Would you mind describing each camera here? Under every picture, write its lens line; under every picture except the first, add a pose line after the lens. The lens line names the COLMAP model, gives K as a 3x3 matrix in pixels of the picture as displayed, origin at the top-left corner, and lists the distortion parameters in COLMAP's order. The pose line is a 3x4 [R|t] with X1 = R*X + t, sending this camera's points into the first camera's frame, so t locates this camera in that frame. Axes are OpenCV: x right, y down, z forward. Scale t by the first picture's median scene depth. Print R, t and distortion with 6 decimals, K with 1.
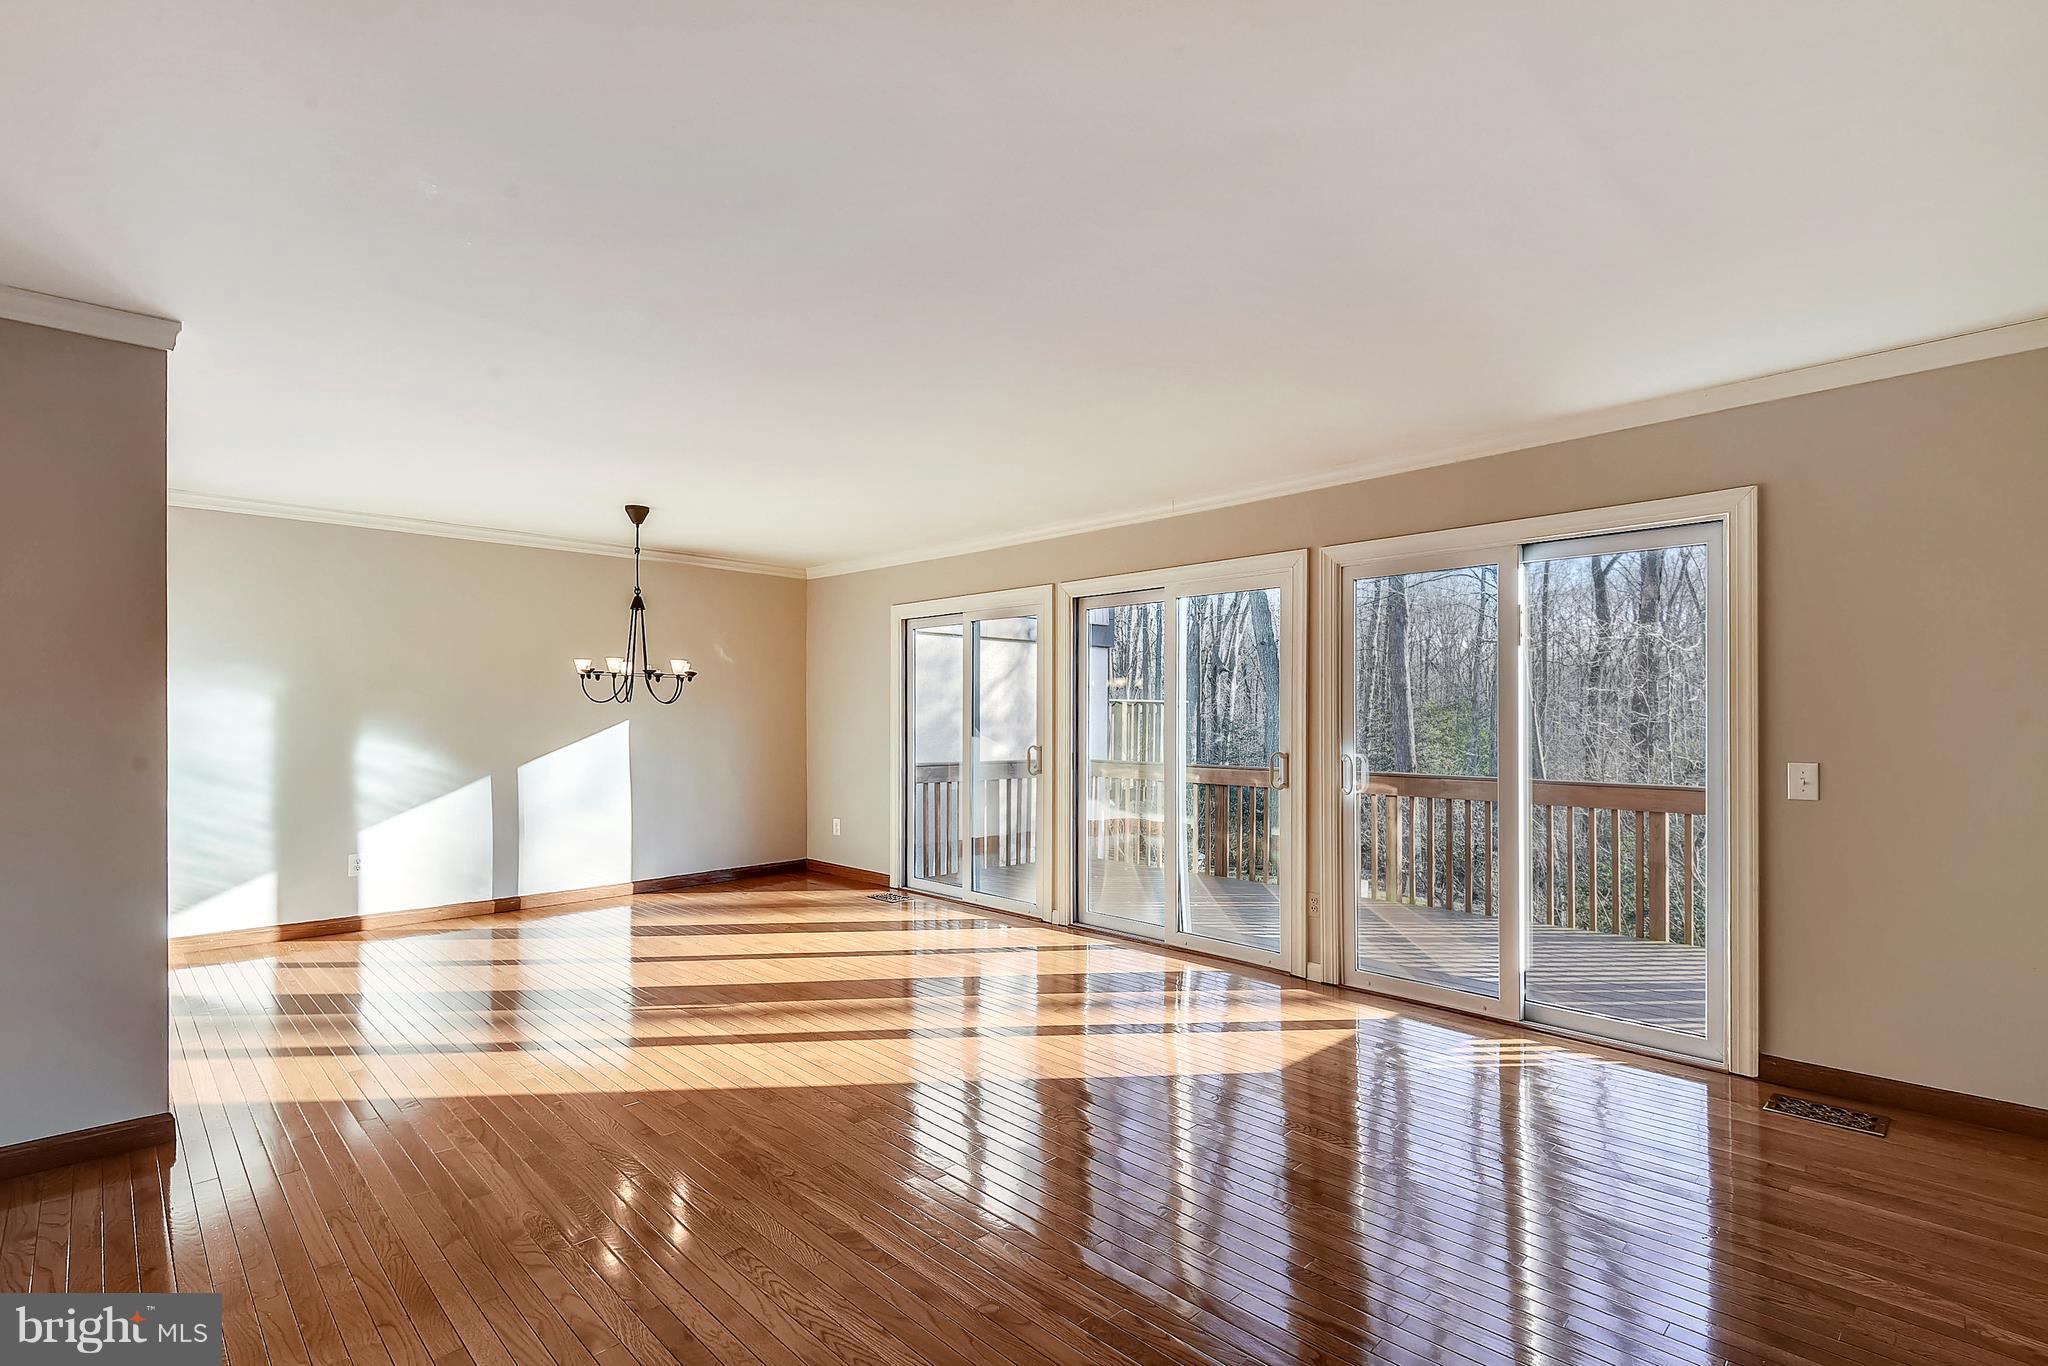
lens RADIAL K [[943.6, 0, 1024.3], [0, 943.6, 706.0], [0, 0, 1]] dist [0.019891, -0.000029]
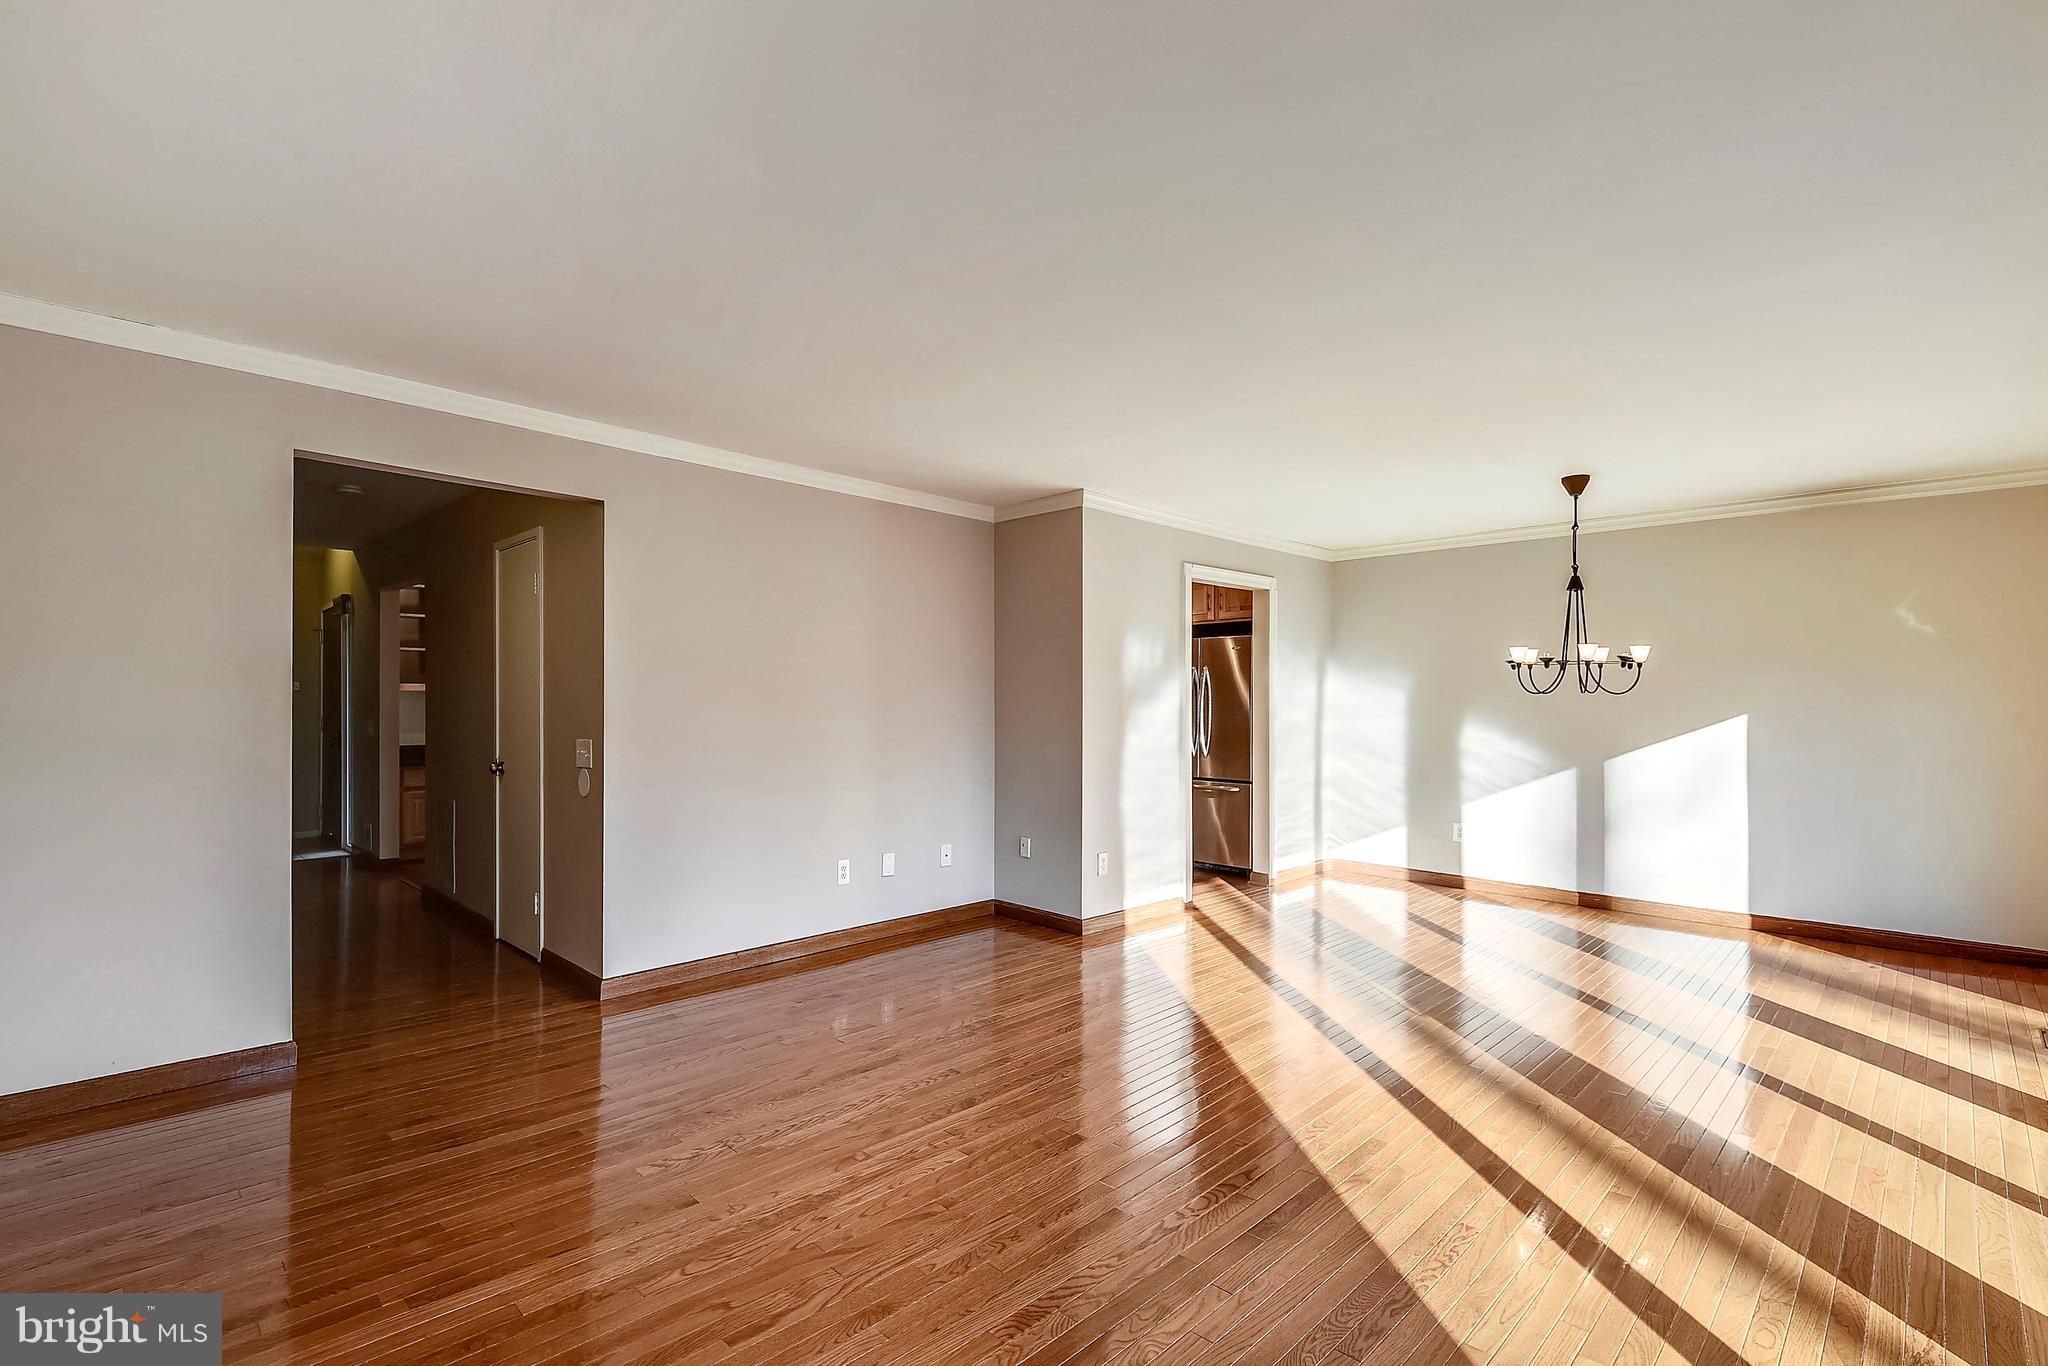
lens RADIAL K [[953.0, 0, 1033.7], [0, 953.0, 697.3], [0, 0, 1]] dist [0.019847, -0.000197]
pose [[0.032069, -0.002843, -0.999482, 0.458752], [0.004164, 0.999988, -0.002711, -0.000319], [0.999477, -0.004075, 0.032081, 0.421153]]
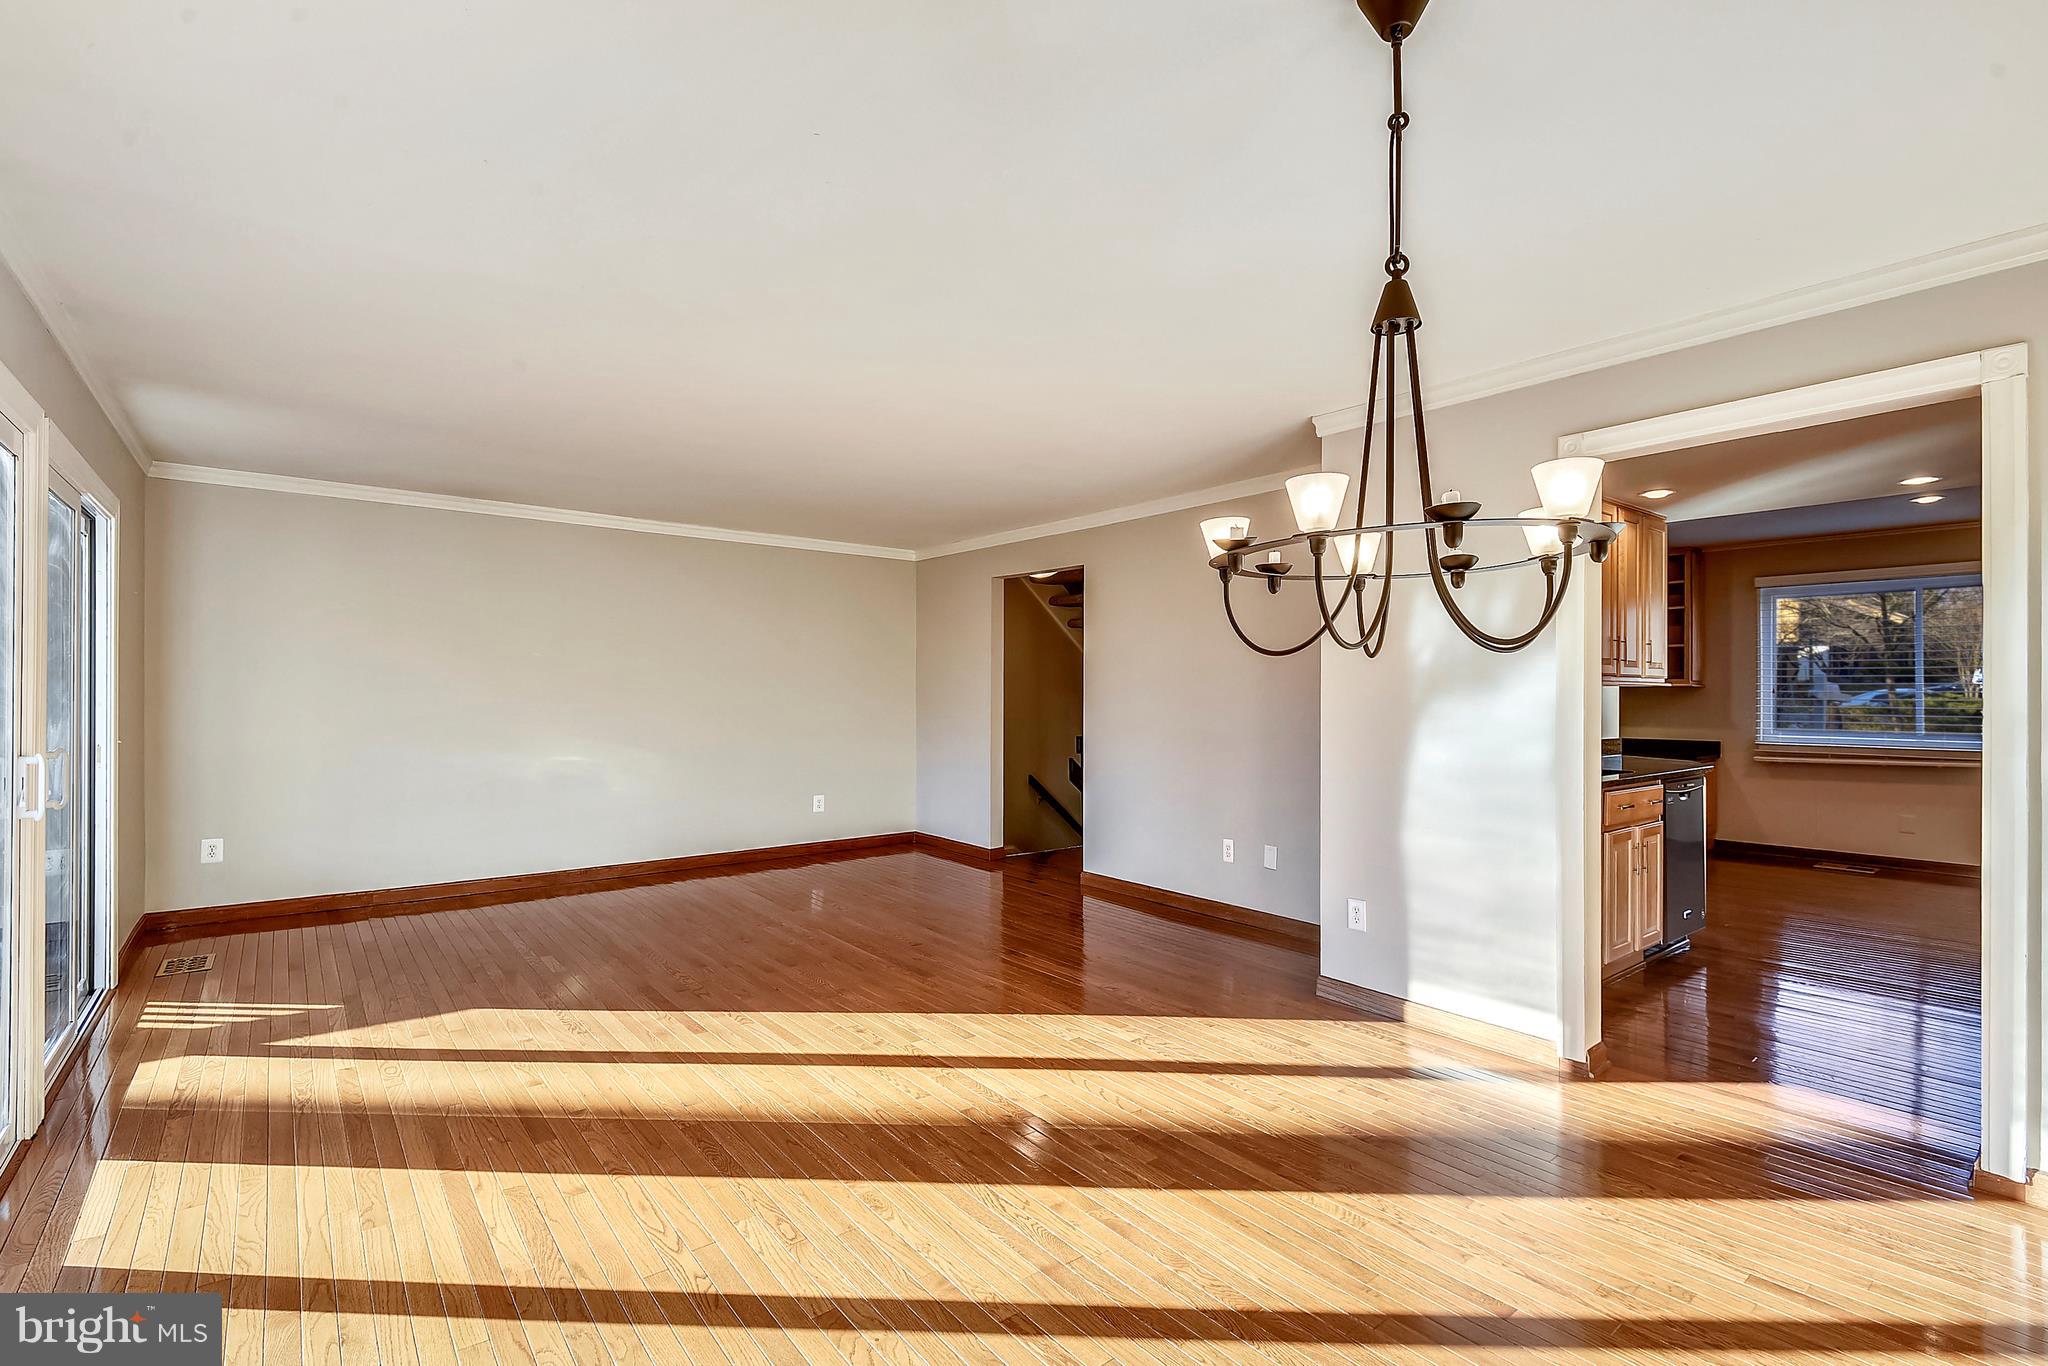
lens RADIAL K [[953.0, 0, 1033.7], [0, 953.0, 697.3], [0, 0, 1]] dist [0.019847, -0.000197]
pose [[-0.994228, -0.004843, 0.107176, -0.324642], [-0.005360, 0.999975, -0.004535, 0.010633], [-0.107151, -0.005083, -0.994230, 1.225348]]
